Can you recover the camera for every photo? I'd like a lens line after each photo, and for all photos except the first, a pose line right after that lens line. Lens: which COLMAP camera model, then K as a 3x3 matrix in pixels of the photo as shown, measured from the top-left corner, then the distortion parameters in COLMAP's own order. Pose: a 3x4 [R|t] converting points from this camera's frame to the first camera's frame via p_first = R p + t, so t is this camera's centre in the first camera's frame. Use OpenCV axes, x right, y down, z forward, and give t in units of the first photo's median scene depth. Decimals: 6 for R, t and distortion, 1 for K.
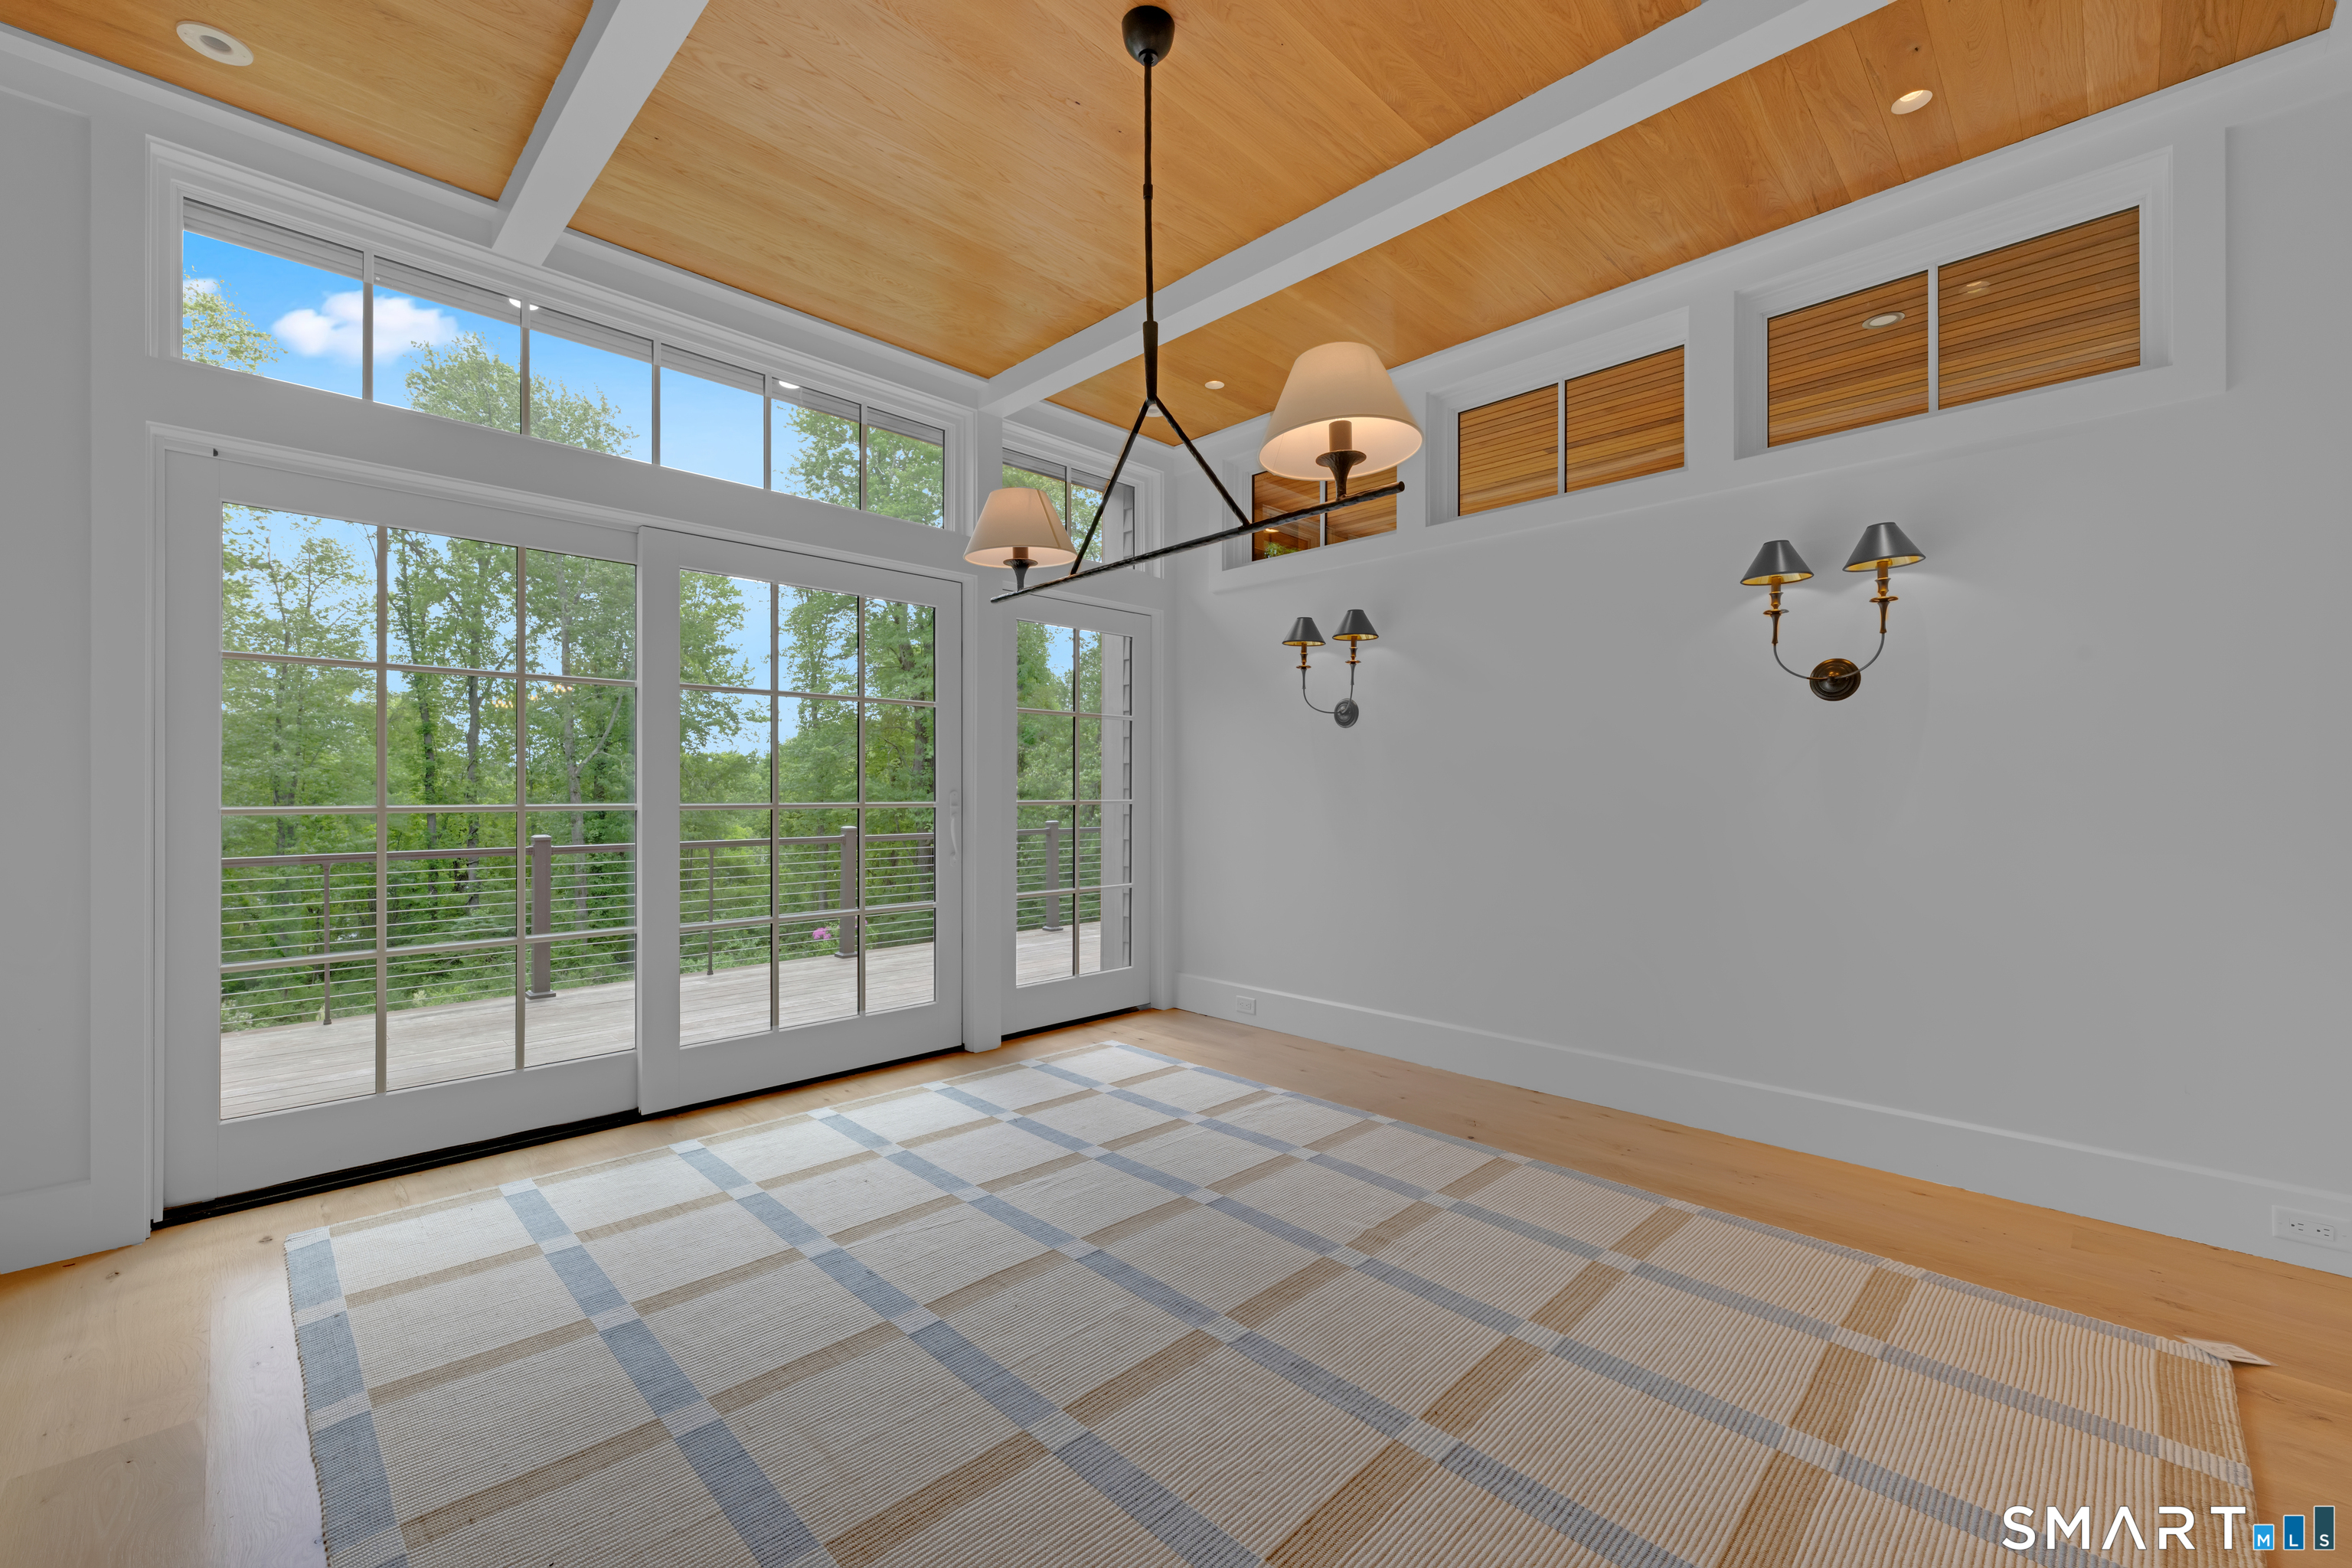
lens RADIAL K [[958.4, 0, 1170.5], [0, 958.4, 783.9], [0, 0, 1]] dist [0.006668, -0.001702]
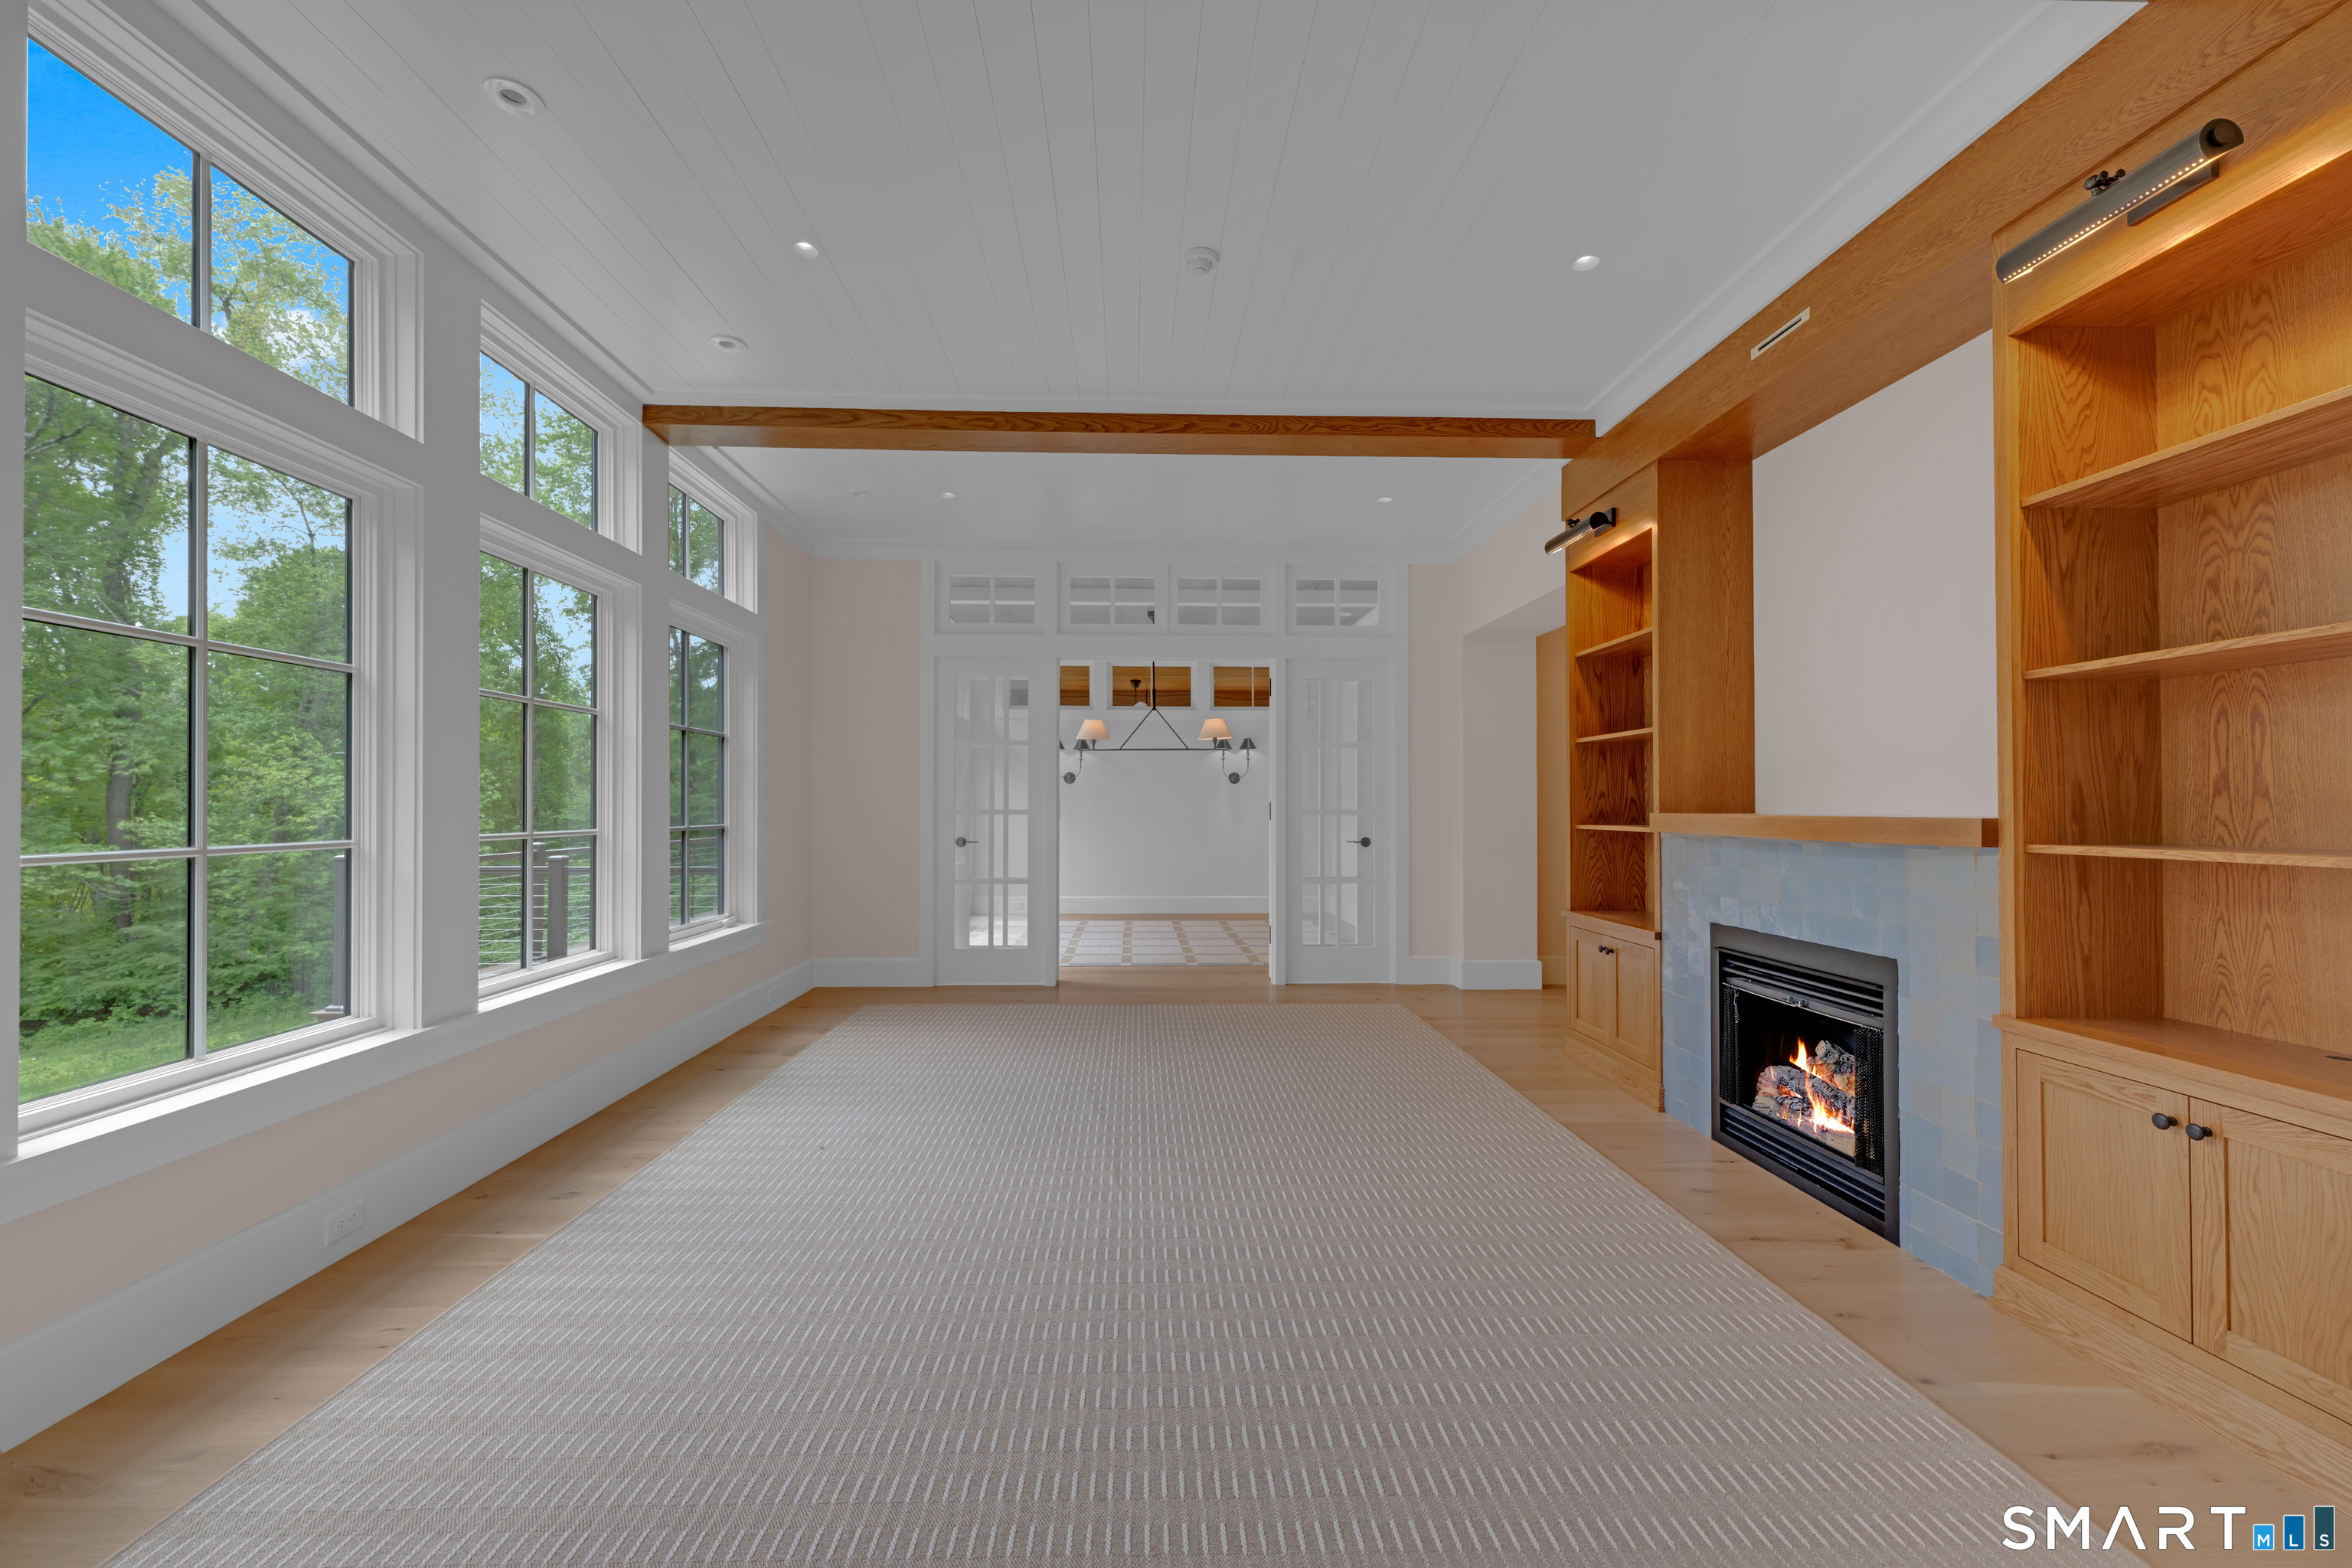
lens RADIAL K [[958.4, 0, 1165.5], [0, 958.4, 789.9], [0, 0, 1]] dist [0.006668, -0.001702]
pose [[0.691228, 0.011682, 0.722543, -3.333228], [-0.002656, 0.999904, -0.013626, -0.024309], [-0.722632, 0.007500, 0.691192, -2.067865]]
